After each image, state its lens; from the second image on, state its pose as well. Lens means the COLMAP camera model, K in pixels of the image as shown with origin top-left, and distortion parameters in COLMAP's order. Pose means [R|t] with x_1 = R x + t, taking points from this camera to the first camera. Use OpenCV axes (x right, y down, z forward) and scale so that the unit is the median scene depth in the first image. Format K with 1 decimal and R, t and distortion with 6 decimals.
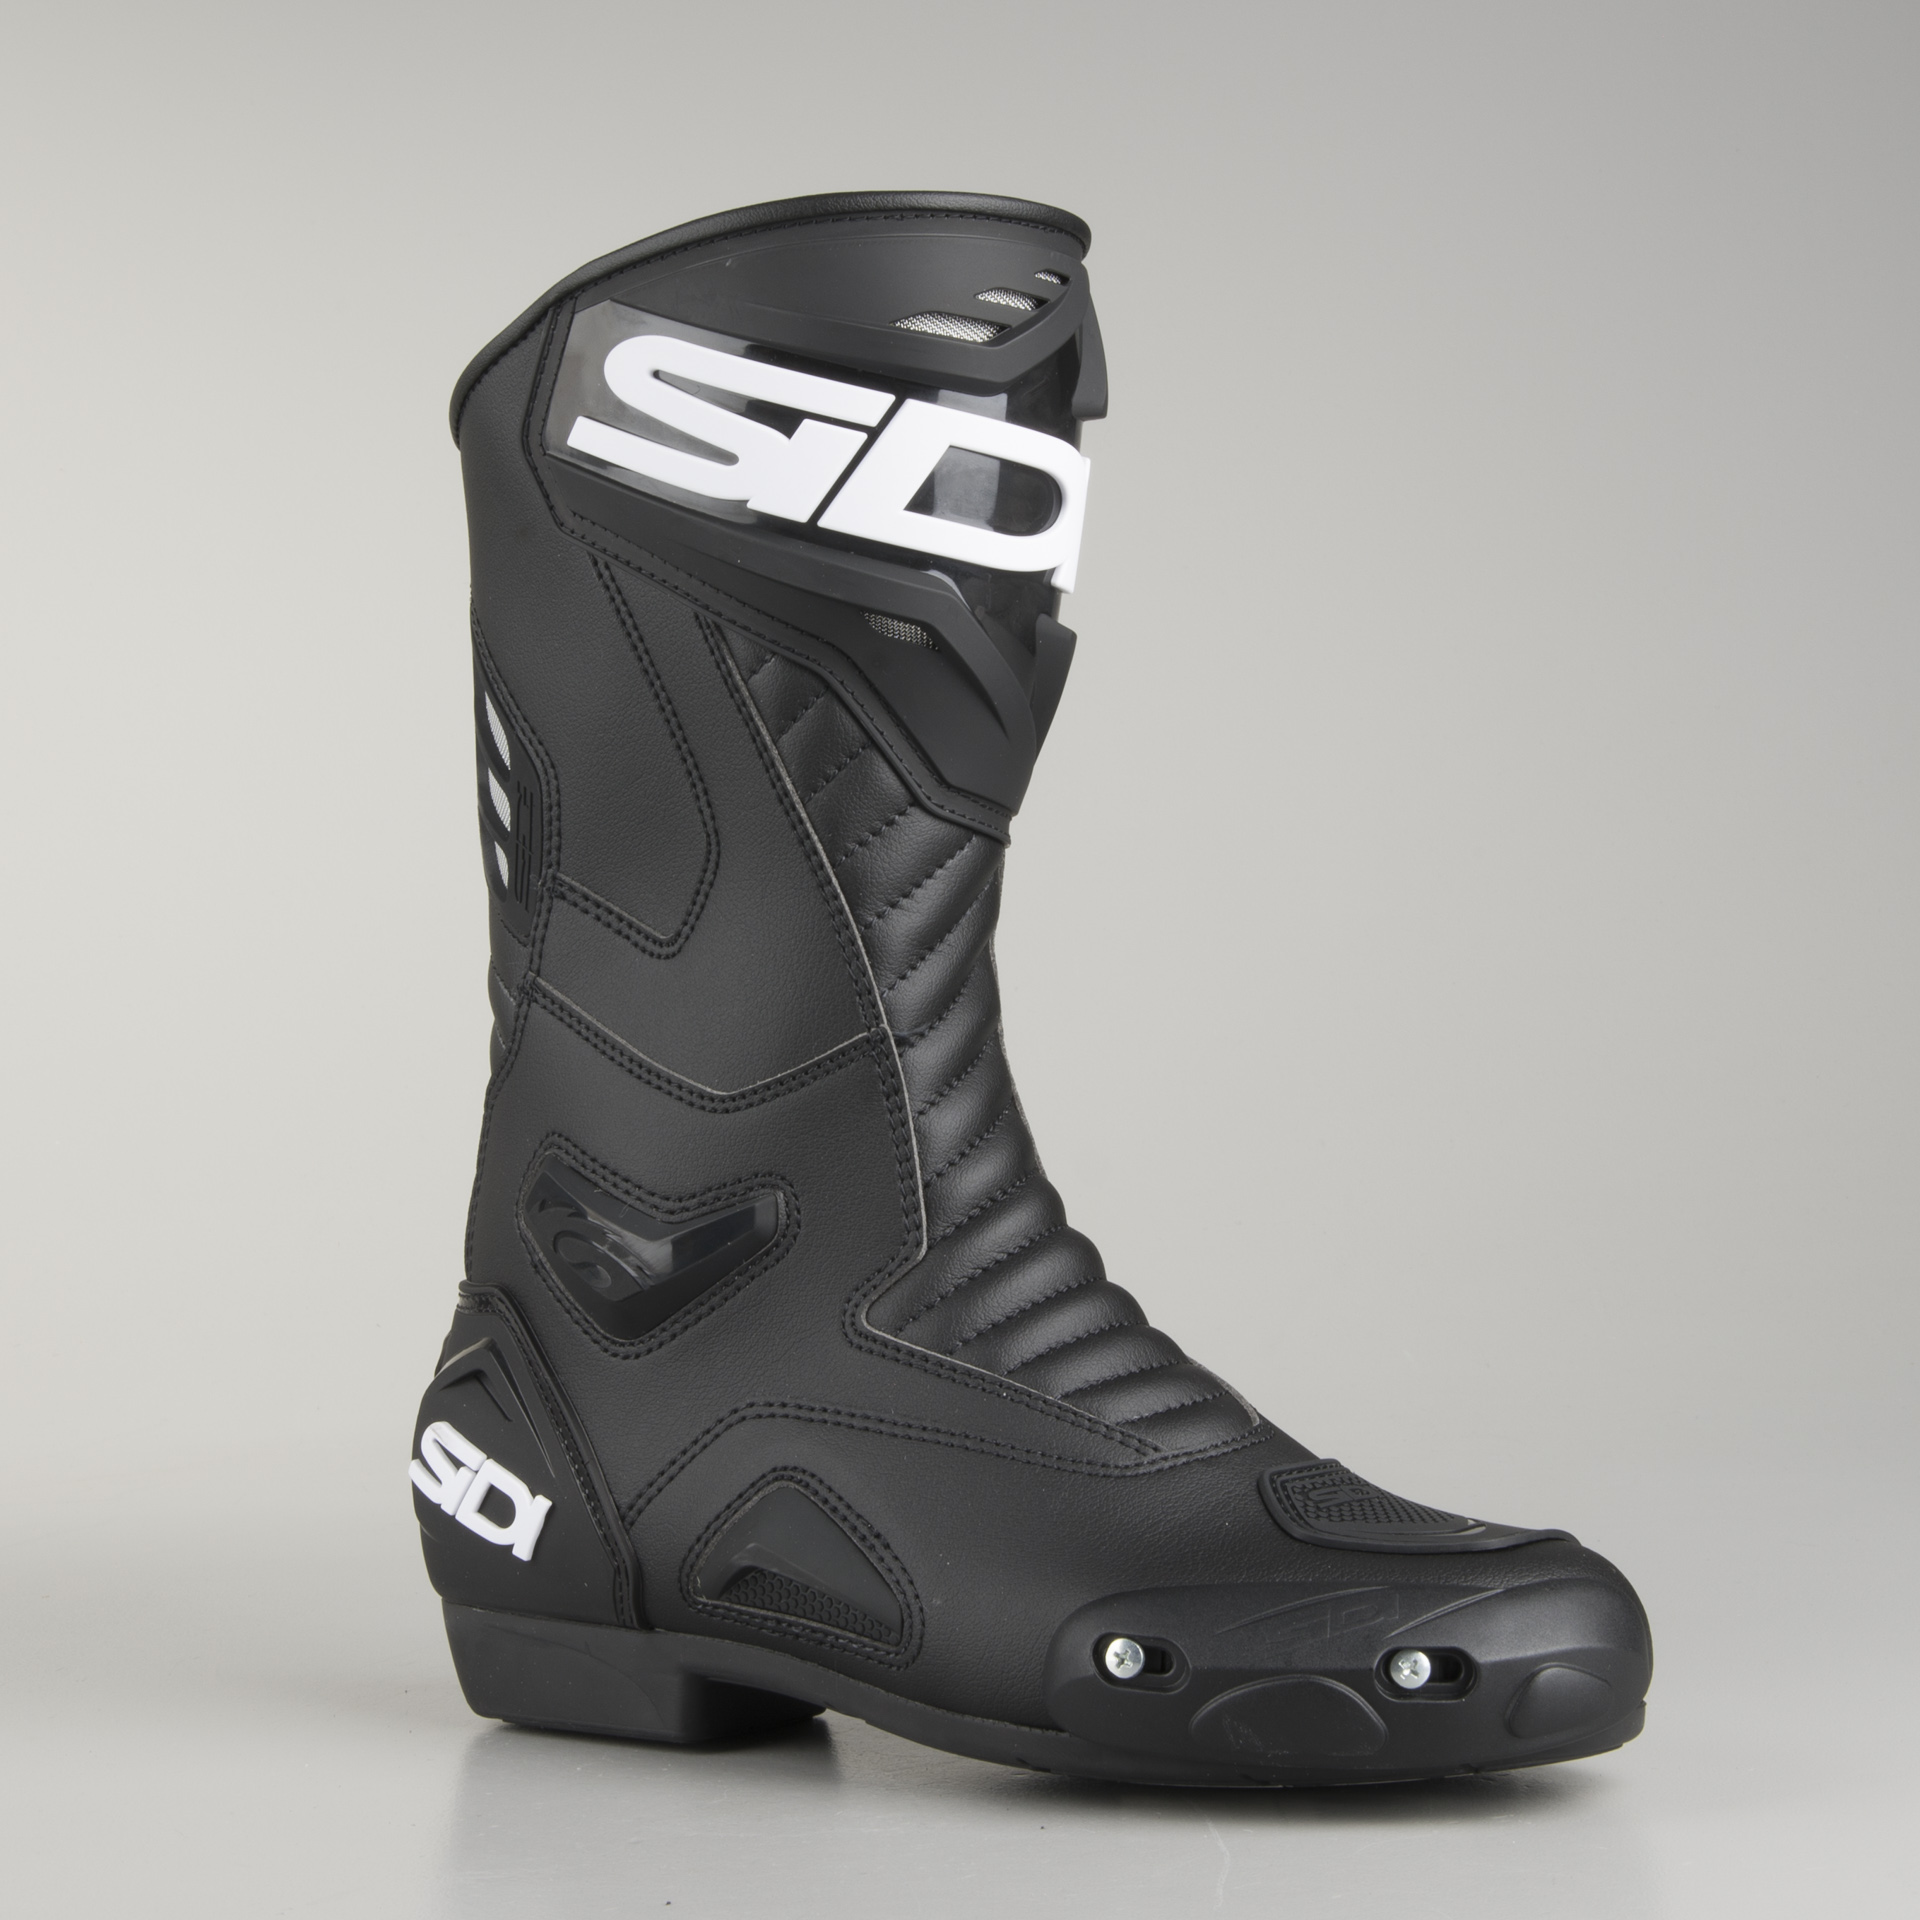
lens RADIAL K [[3973.9, 0, 961.0], [0, 3973.9, 969.6], [0, 0, 1]] dist [0.057739, 0.000000]
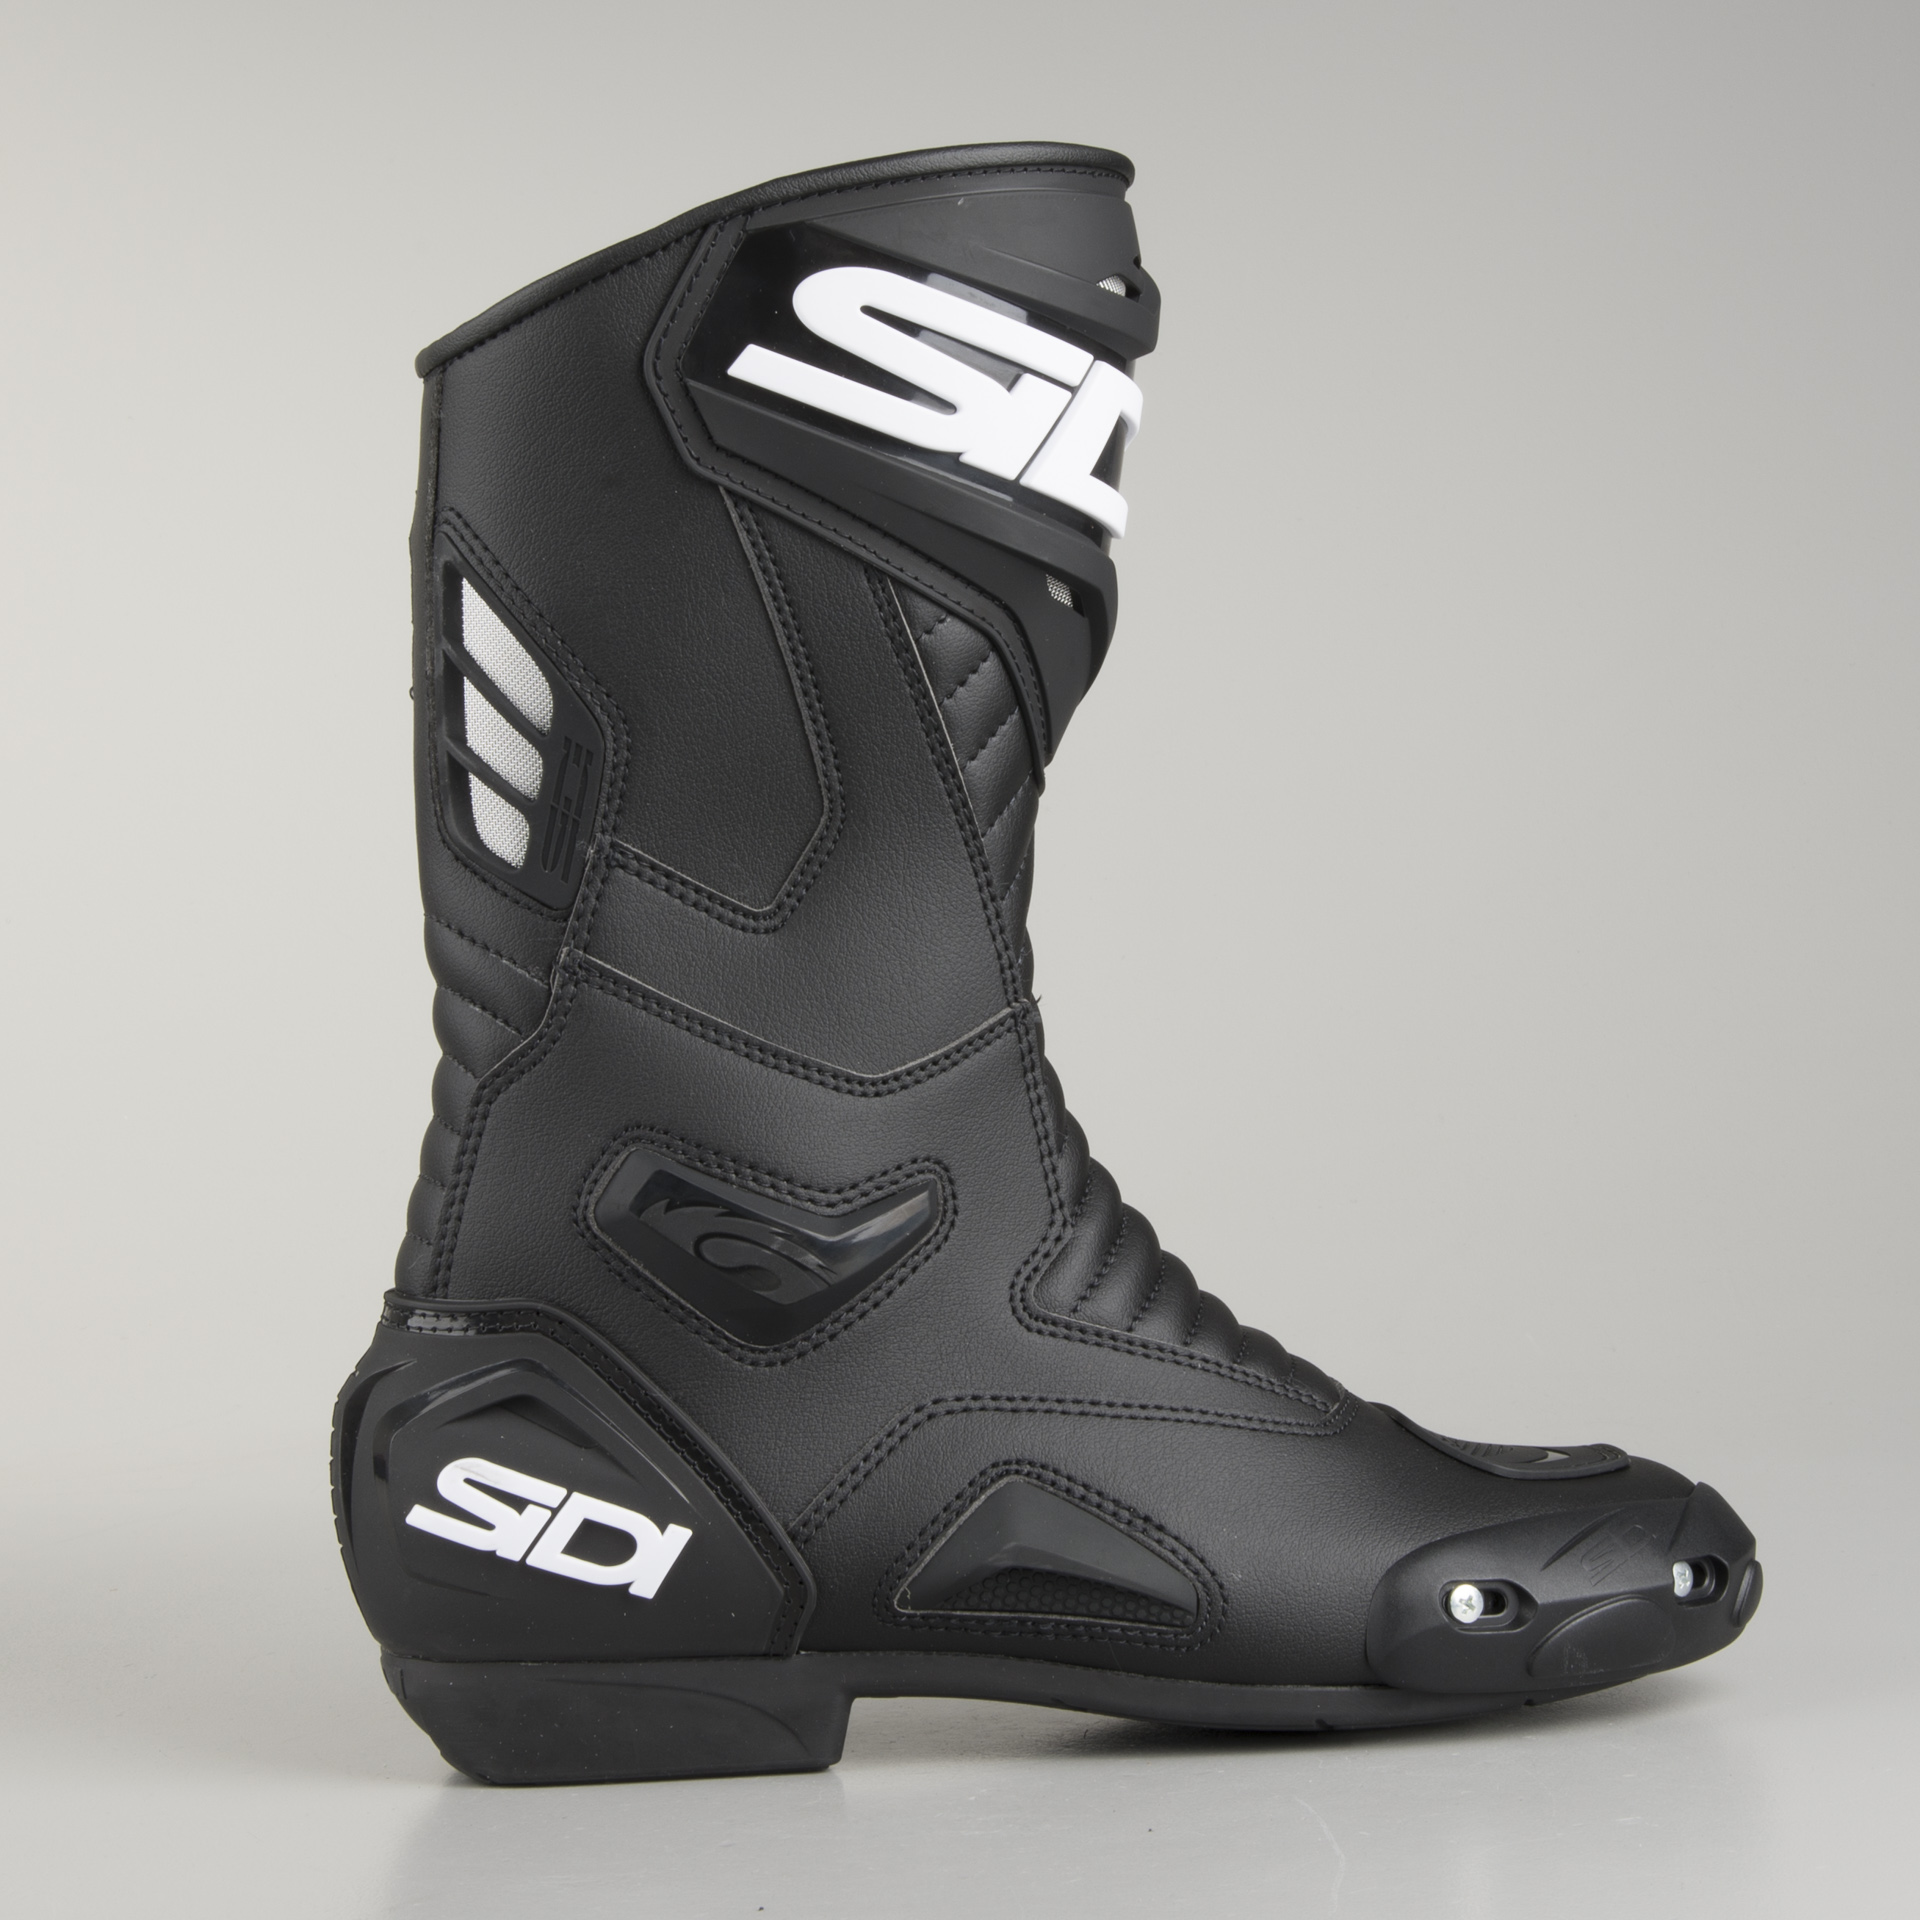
lens RADIAL K [[3973.9, 0, 962.4], [0, 3973.9, 942.7], [0, 0, 1]] dist [0.057739, 0.000000]
pose [[0.731292, -0.011533, 0.681967, -0.687822], [0.004193, 0.999914, 0.012414, -0.012135], [-0.682051, -0.006218, 0.731278, 0.295195]]
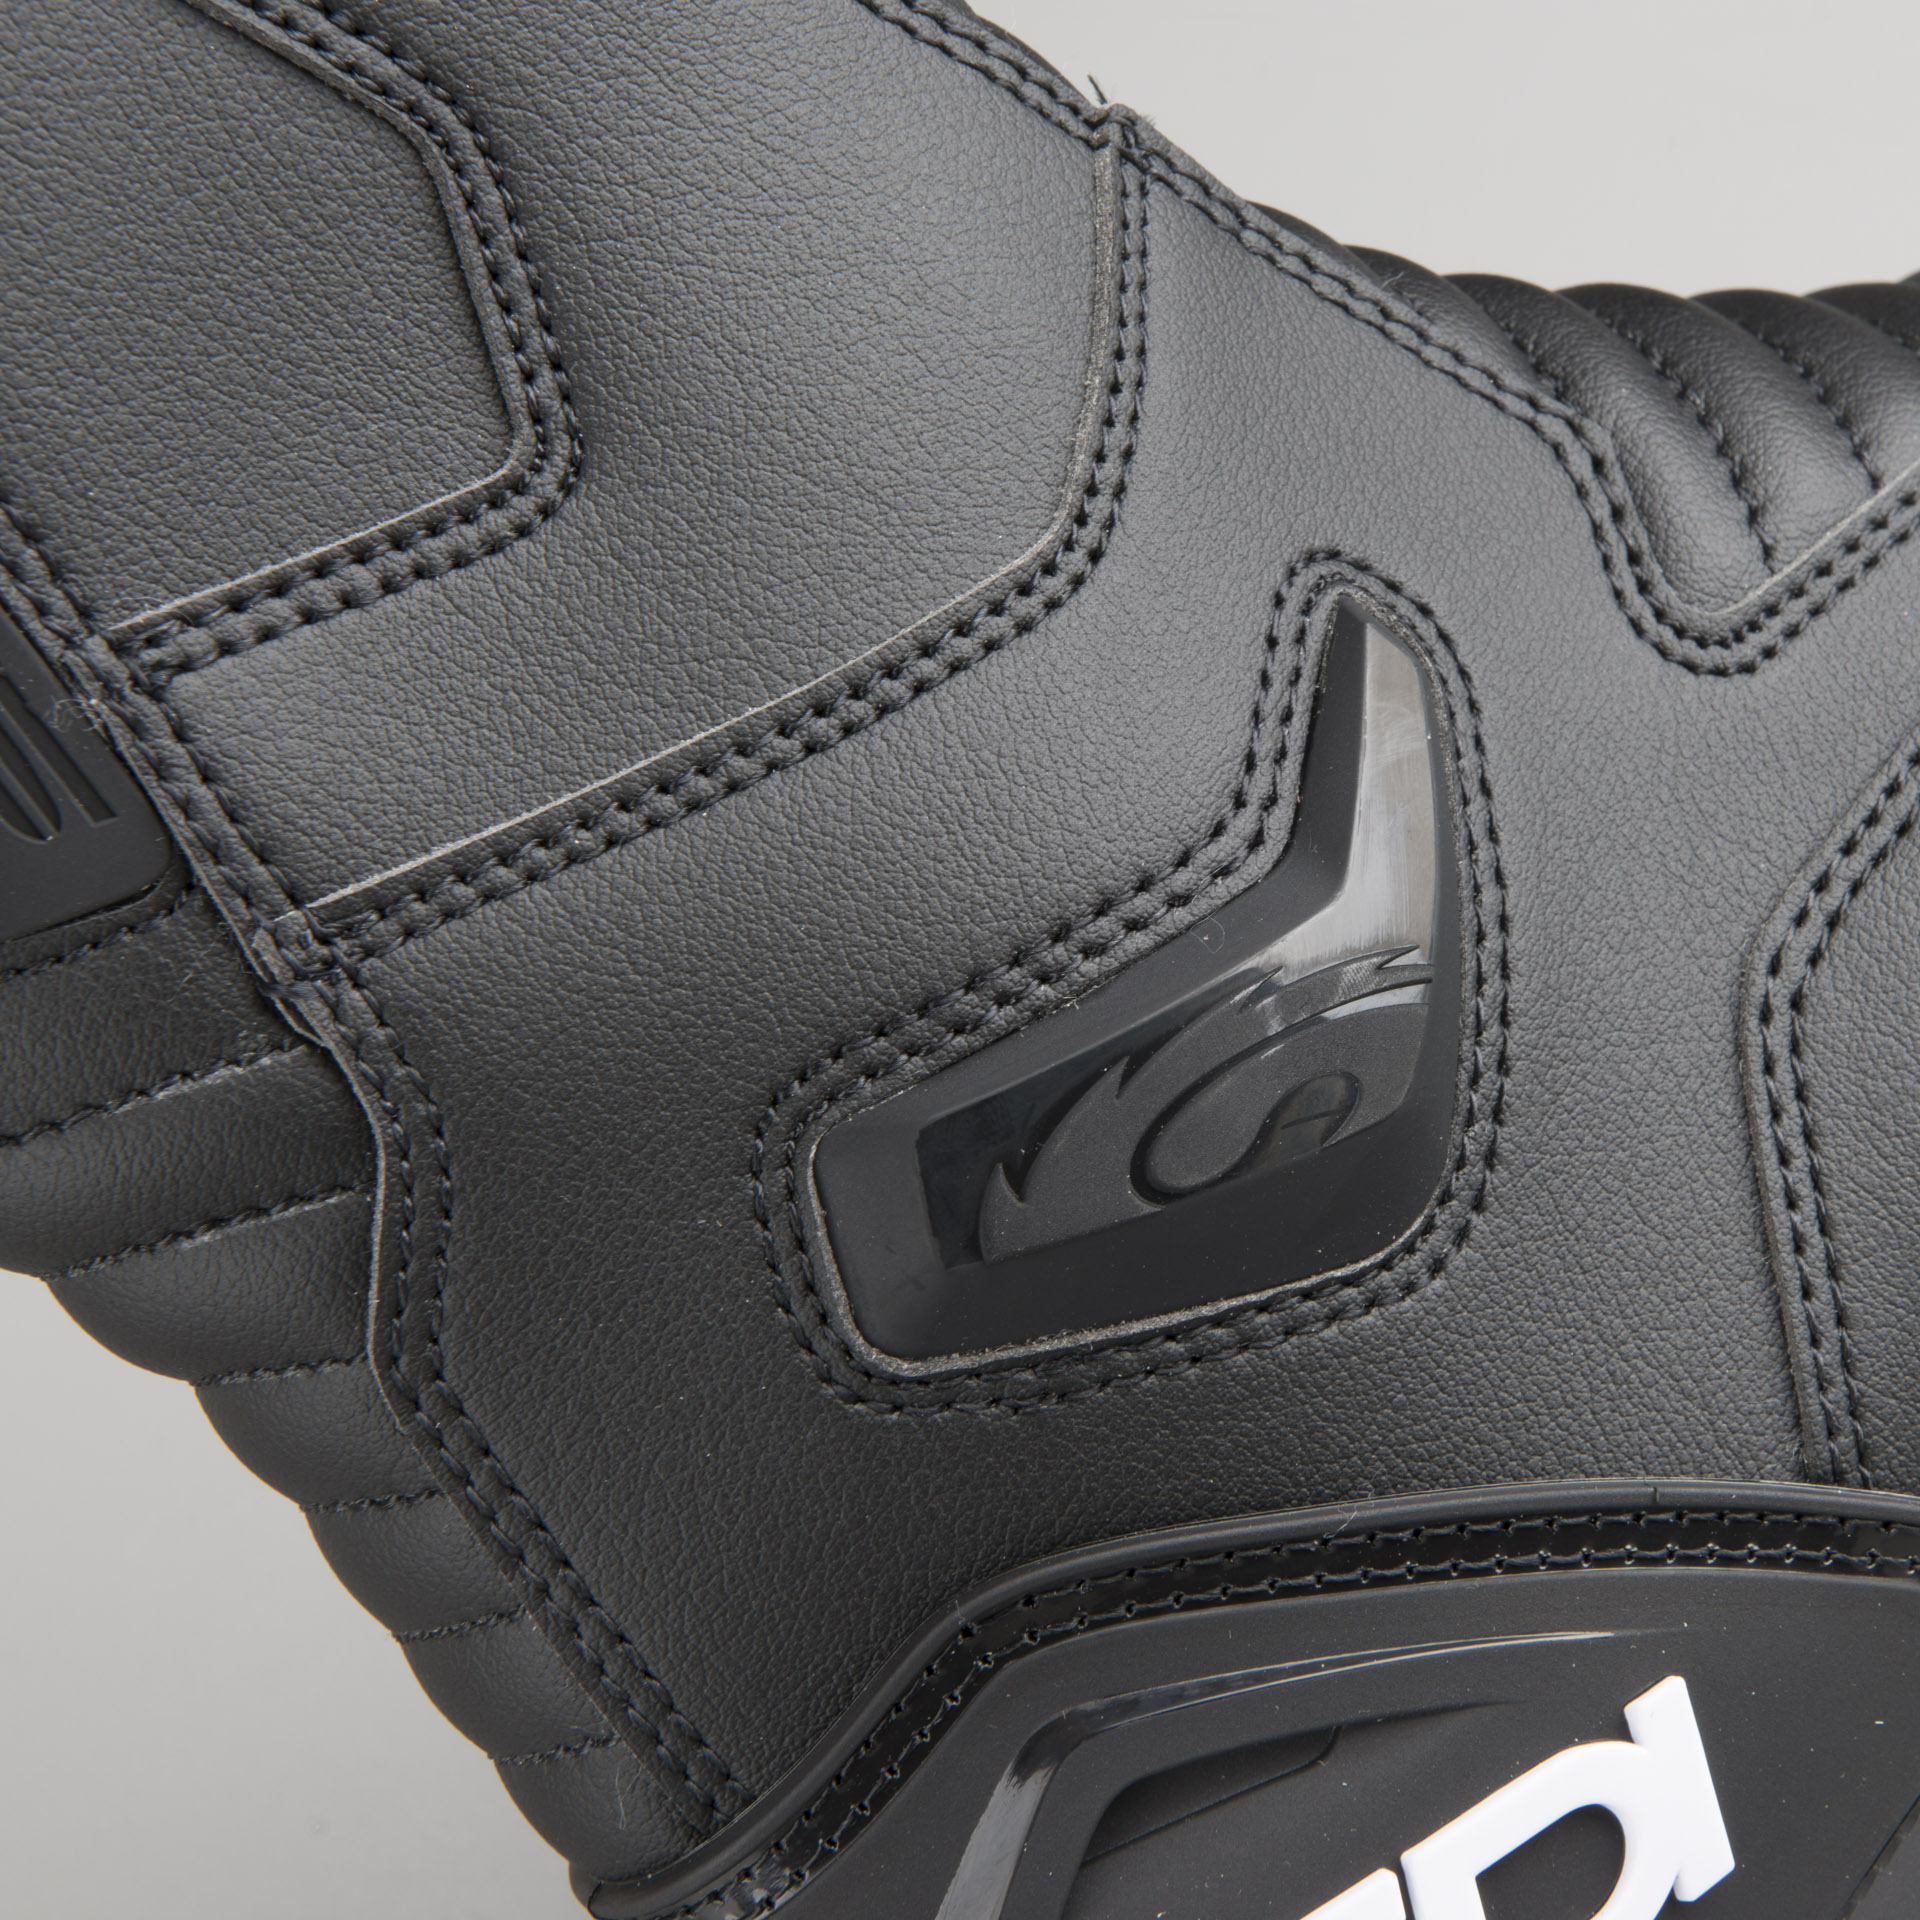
lens RADIAL K [[5047.0, 0, 972.1], [0, 5047.0, 965.8], [0, 0, 1]] dist [0.168028, 0.000000]
pose [[0.275058, -0.605012, 0.747197, -0.417710], [0.724919, 0.641014, 0.252178, -0.061817], [-0.631534, 0.472294, 0.614901, 0.748583]]
